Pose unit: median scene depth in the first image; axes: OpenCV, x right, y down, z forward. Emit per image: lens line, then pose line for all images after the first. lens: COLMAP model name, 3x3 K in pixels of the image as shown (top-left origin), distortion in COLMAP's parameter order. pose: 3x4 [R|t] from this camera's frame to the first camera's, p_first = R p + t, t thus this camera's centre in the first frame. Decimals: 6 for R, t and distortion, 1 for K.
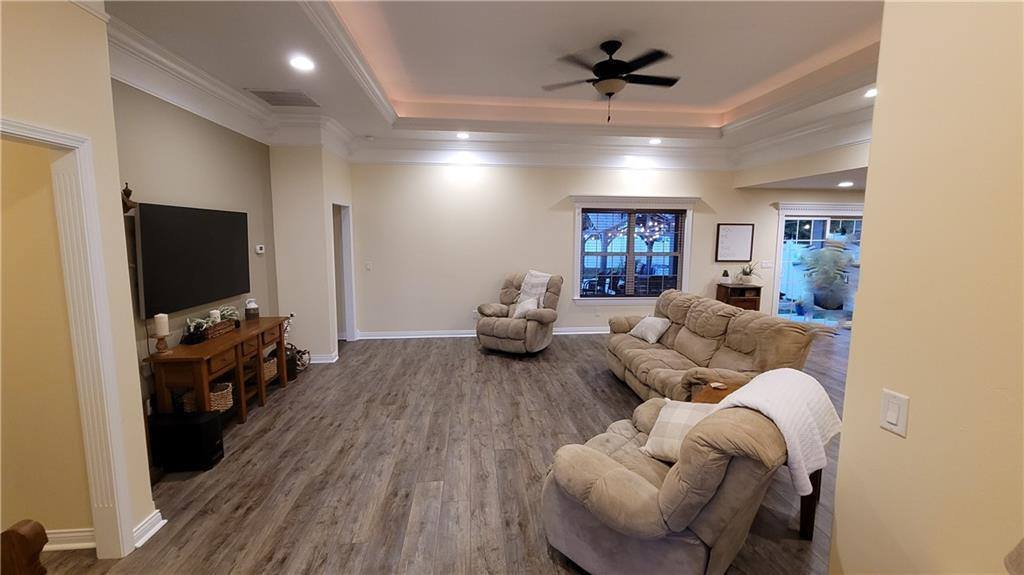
lens RADIAL K [[419.1, 0, 517.9], [0, 419.1, 283.4], [0, 0, 1]] dist [0.003994, -0.000331]
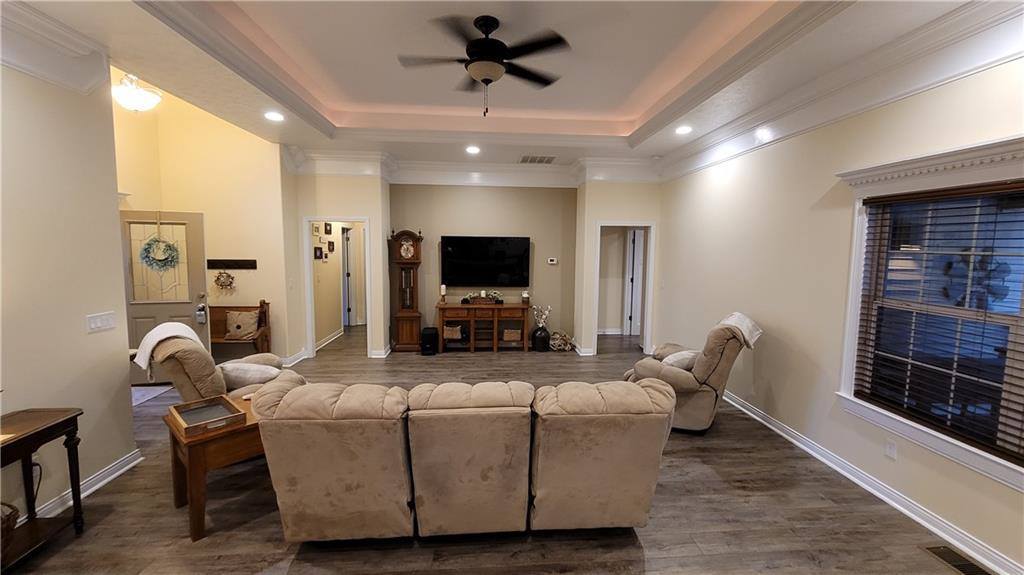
lens RADIAL K [[419.1, 0, 517.9], [0, 419.1, 283.4], [0, 0, 1]] dist [0.003994, -0.000331]
pose [[-0.035746, 0.081595, -0.996024, 0.597533], [-0.128997, 0.987947, 0.085563, -0.077919], [0.991001, 0.131542, -0.024790, 0.636496]]
